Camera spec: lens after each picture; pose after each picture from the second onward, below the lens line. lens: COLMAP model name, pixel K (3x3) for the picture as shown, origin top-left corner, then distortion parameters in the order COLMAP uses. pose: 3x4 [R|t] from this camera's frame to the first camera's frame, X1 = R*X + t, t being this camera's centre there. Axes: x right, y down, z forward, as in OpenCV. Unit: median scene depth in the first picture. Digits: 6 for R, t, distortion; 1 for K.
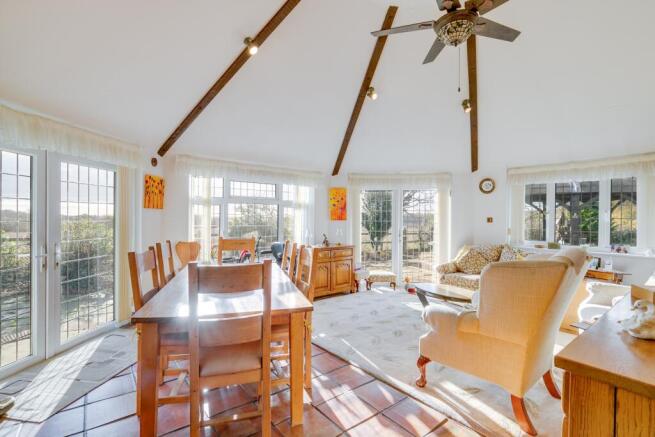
lens RADIAL K [[299.7, 0, 332.4], [0, 299.7, 218.4], [0, 0, 1]] dist [-0.003211, 0.000153]
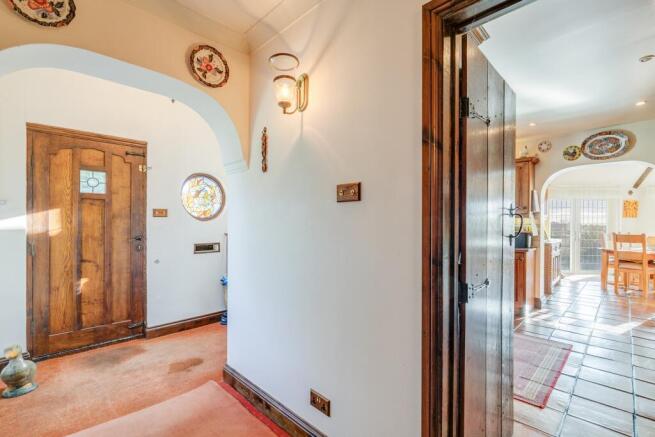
lens RADIAL K [[299.7, 0, 327.8], [0, 299.7, 220.8], [0, 0, 1]] dist [-0.003211, 0.000153]
pose [[0.083892, -0.009567, -0.996429, 1.158226], [0.004658, 0.999947, -0.009209, -0.001965], [0.996464, -0.003869, 0.083932, -1.099492]]
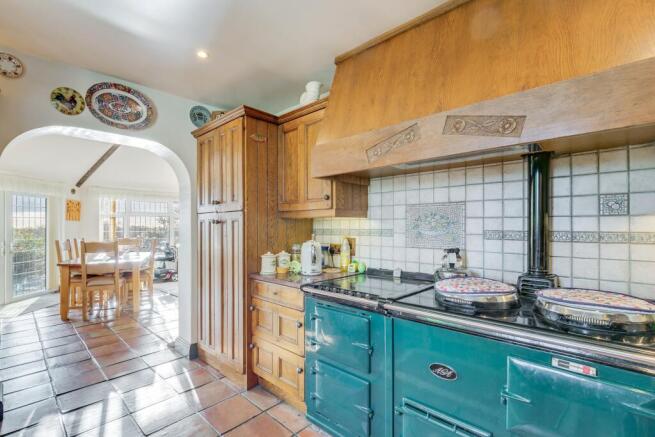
lens RADIAL K [[299.7, 0, 321.7], [0, 299.7, 223.6], [0, 0, 1]] dist [-0.003211, 0.000153]
pose [[0.993778, -0.005223, 0.111260, 0.561646], [0.005638, 0.999978, -0.003412, -0.002627], [-0.111240, 0.004018, 0.993786, -0.758298]]
